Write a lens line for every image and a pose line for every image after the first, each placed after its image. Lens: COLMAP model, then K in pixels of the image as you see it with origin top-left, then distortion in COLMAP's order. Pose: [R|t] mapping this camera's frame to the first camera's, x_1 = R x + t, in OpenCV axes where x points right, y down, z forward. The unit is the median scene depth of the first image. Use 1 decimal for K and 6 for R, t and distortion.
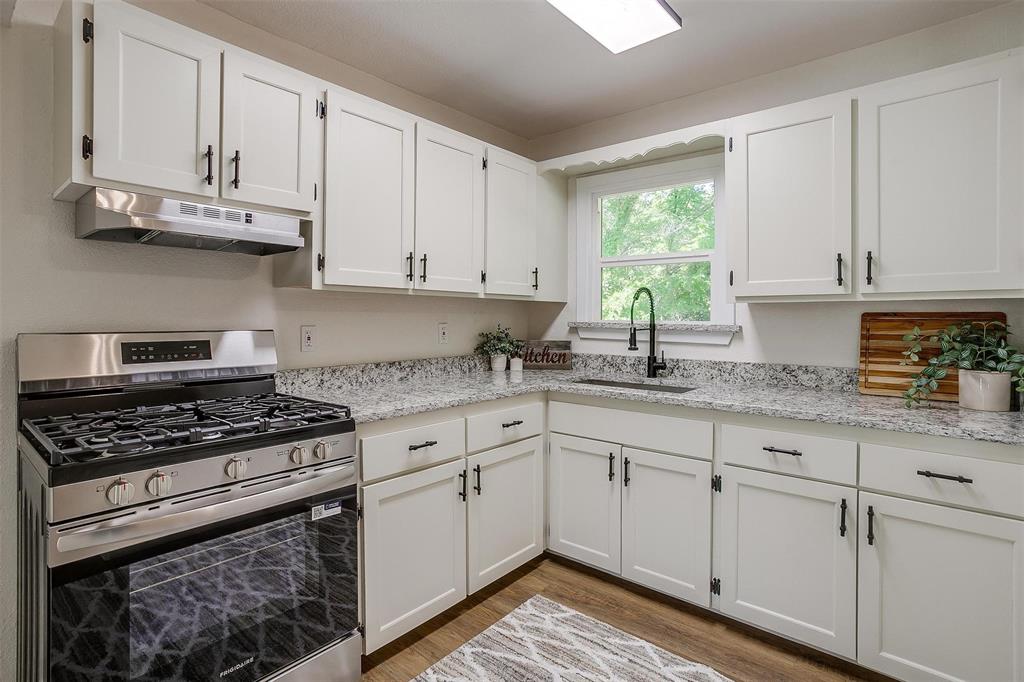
lens RADIAL K [[503.0, 0, 511.8], [0, 503.0, 313.7], [0, 0, 1]] dist [-0.026338, 0.013005]
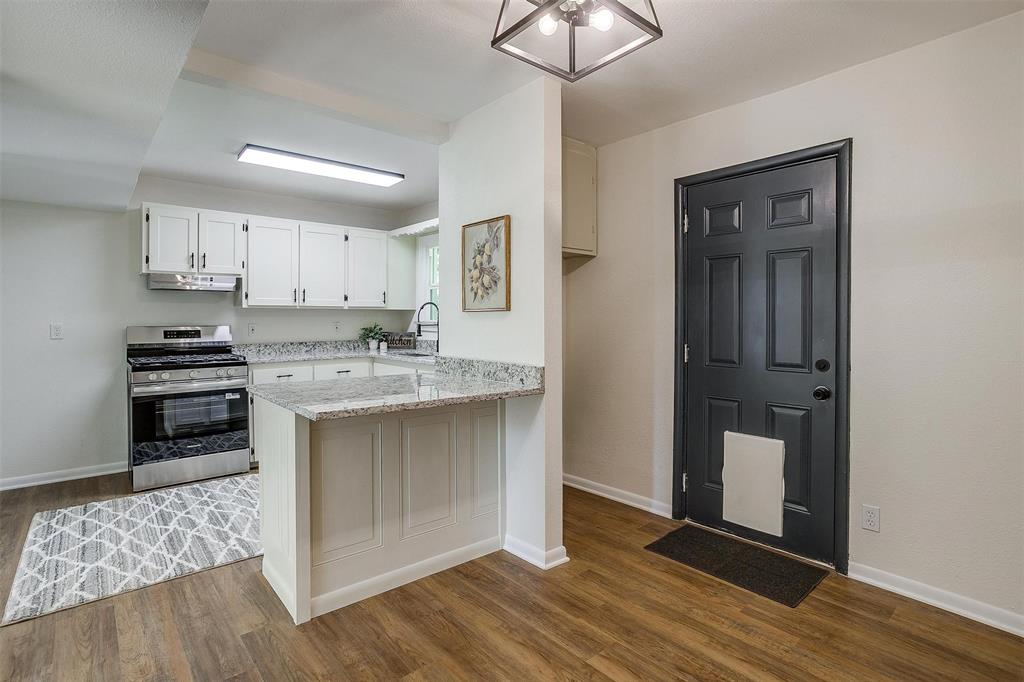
lens RADIAL K [[503.0, 0, 520.8], [0, 503.0, 316.5], [0, 0, 1]] dist [-0.026338, 0.013005]
pose [[0.985619, -0.007618, -0.168809, 1.057346], [0.008532, 0.999953, 0.004693, -0.007395], [0.168765, -0.006066, 0.985638, -0.881537]]
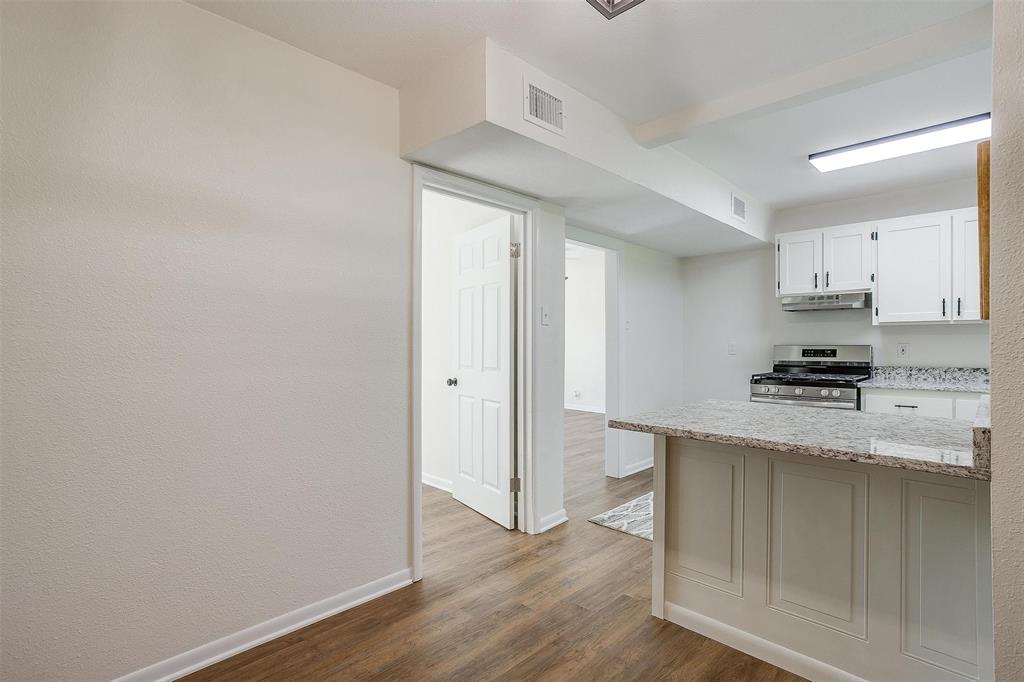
lens RADIAL K [[503.0, 0, 504.3], [0, 503.0, 331.8], [0, 0, 1]] dist [-0.026338, 0.013005]
pose [[-0.106093, -0.024168, -0.994062, 1.534340], [0.014166, 0.999566, -0.025814, 0.008151], [0.994255, -0.016820, -0.105704, -0.247345]]
